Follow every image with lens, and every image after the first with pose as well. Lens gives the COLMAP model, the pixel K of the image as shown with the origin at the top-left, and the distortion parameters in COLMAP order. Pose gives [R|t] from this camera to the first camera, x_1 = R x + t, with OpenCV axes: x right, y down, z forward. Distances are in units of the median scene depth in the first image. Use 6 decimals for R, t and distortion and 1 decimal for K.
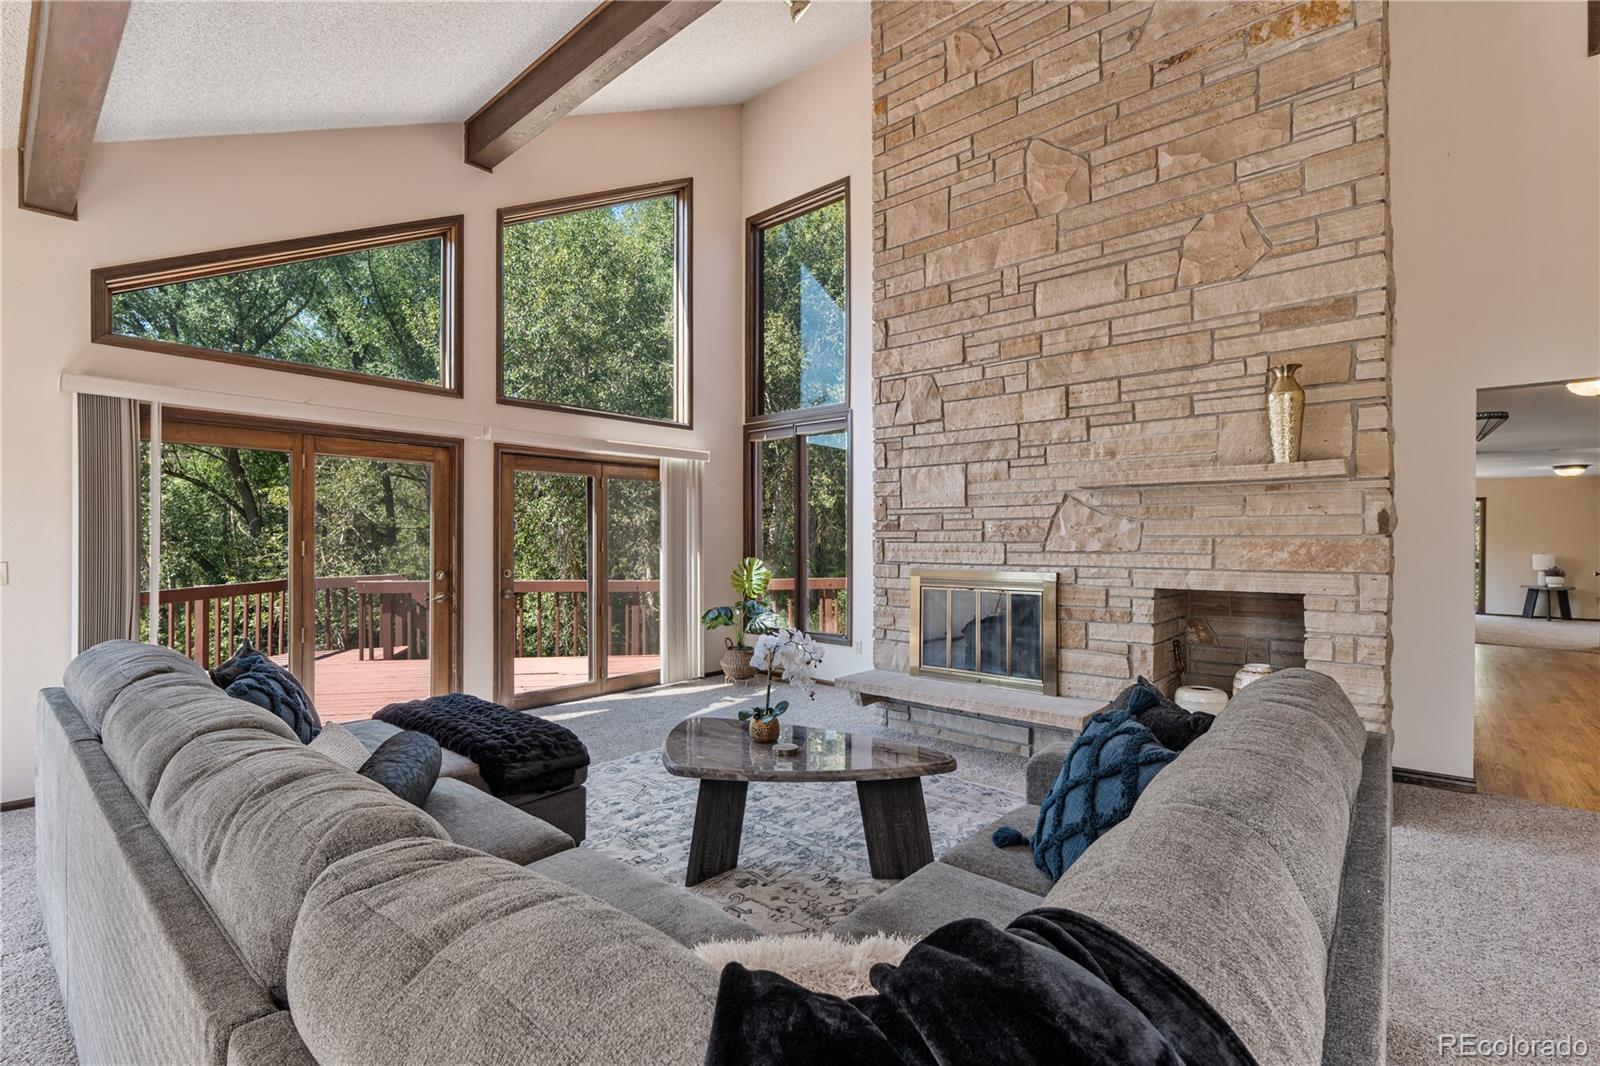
lens RADIAL K [[715.6, 0, 800.0], [0, 715.6, 533.0], [0, 0, 1]] dist [-0.000409, 0.000267]
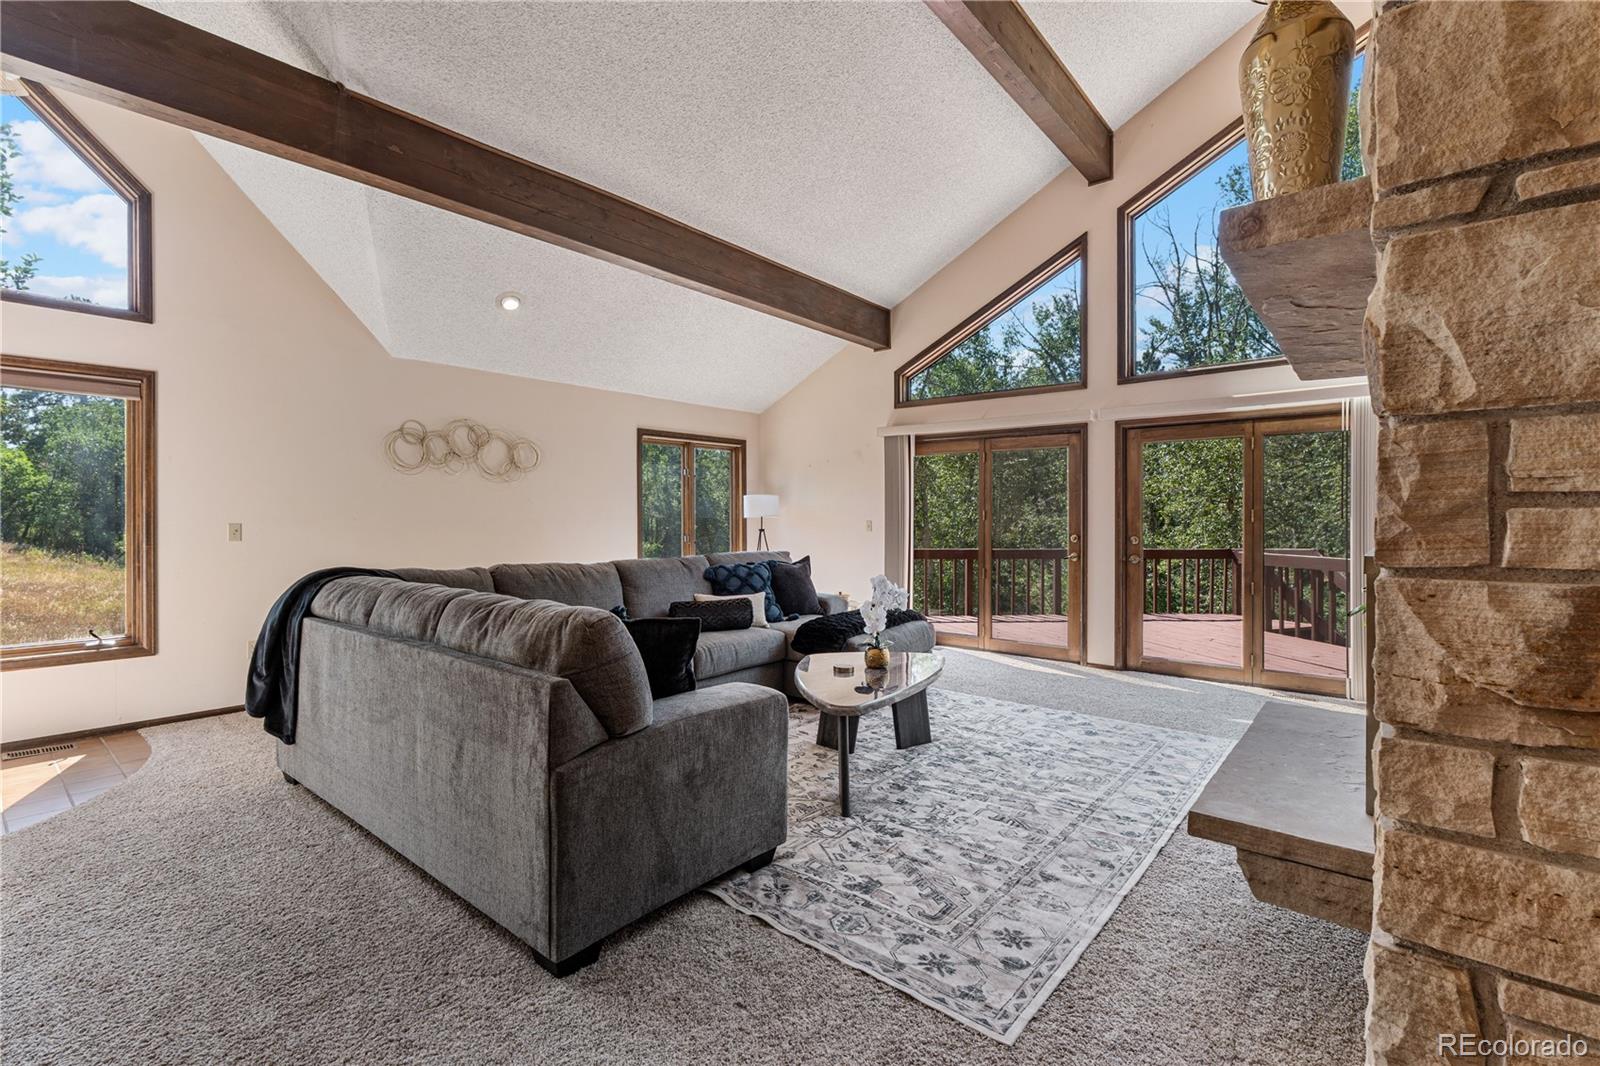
lens RADIAL K [[717.3, 0, 797.4], [0, 717.3, 514.5], [0, 0, 1]] dist [-0.002252, -0.000332]
pose [[0.019724, -0.001019, -0.999805, 0.811889], [0.005989, 0.999982, -0.000901, 0.019868], [0.999788, -0.005970, 0.019730, 0.585615]]
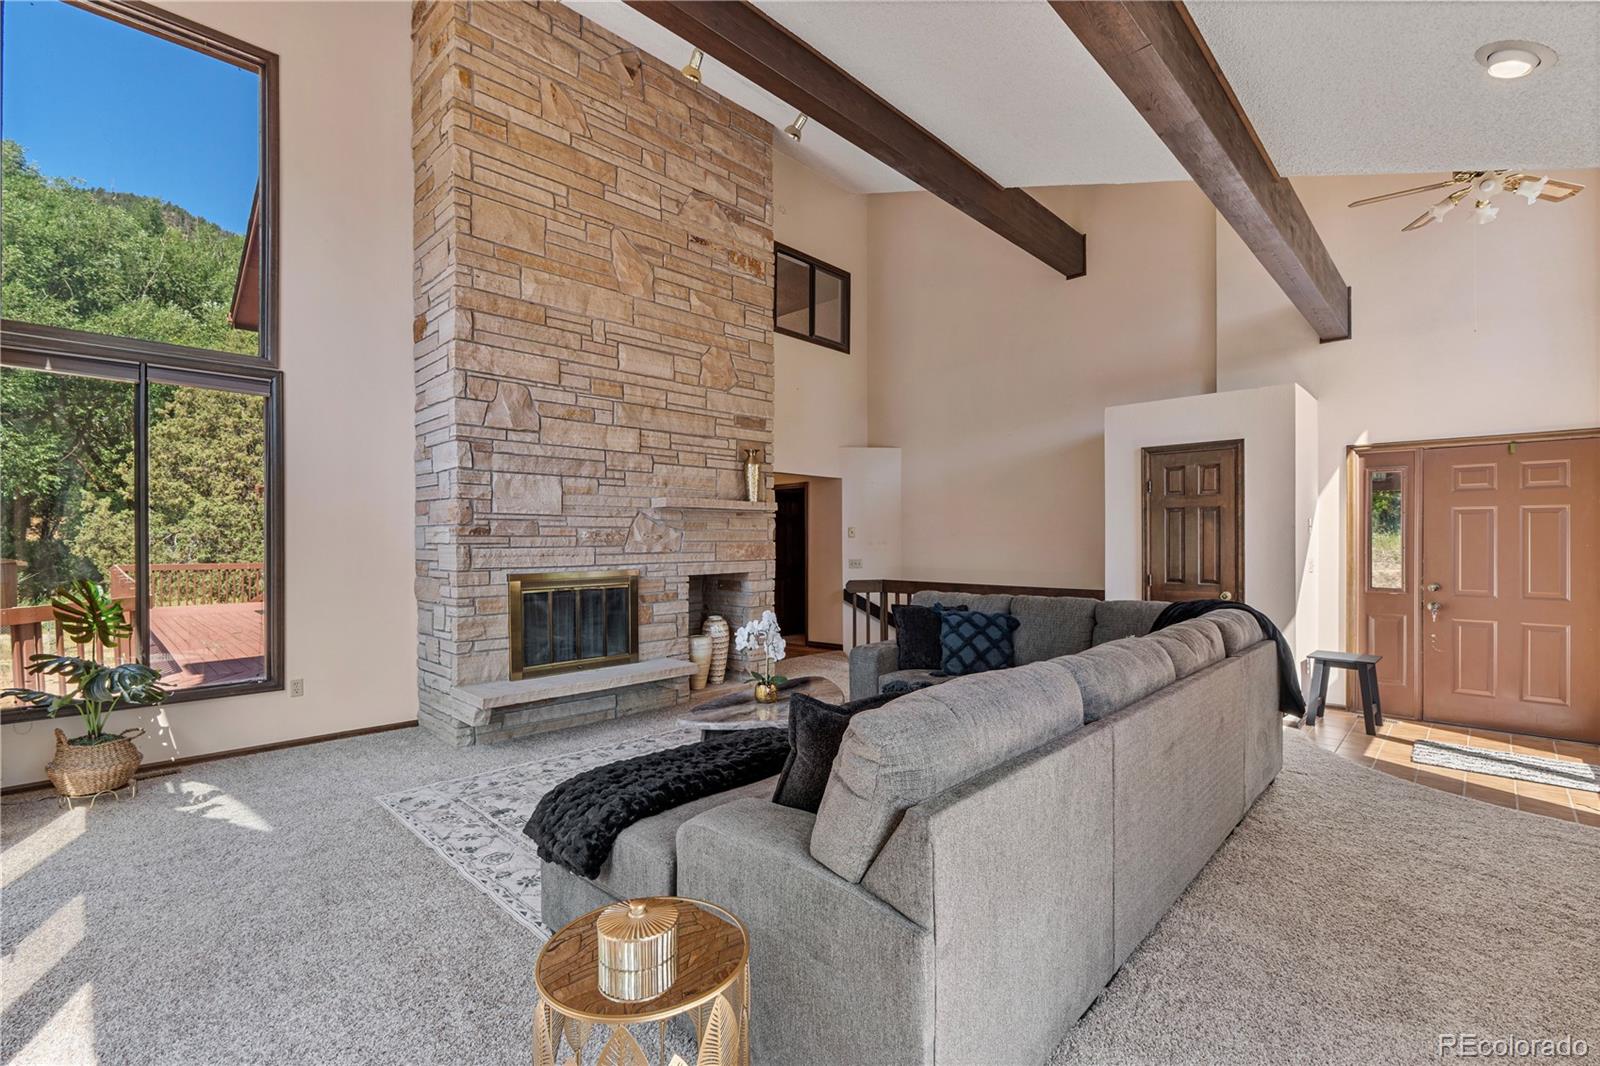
lens RADIAL K [[715.6, 0, 800.0], [0, 715.6, 533.0], [0, 0, 1]] dist [-0.000409, 0.000267]
pose [[0.060209, 0.010249, 0.998133, -0.919765], [-0.003751, 0.999943, -0.010041, 0.000908], [-0.998179, -0.003139, 0.060244, 0.602921]]
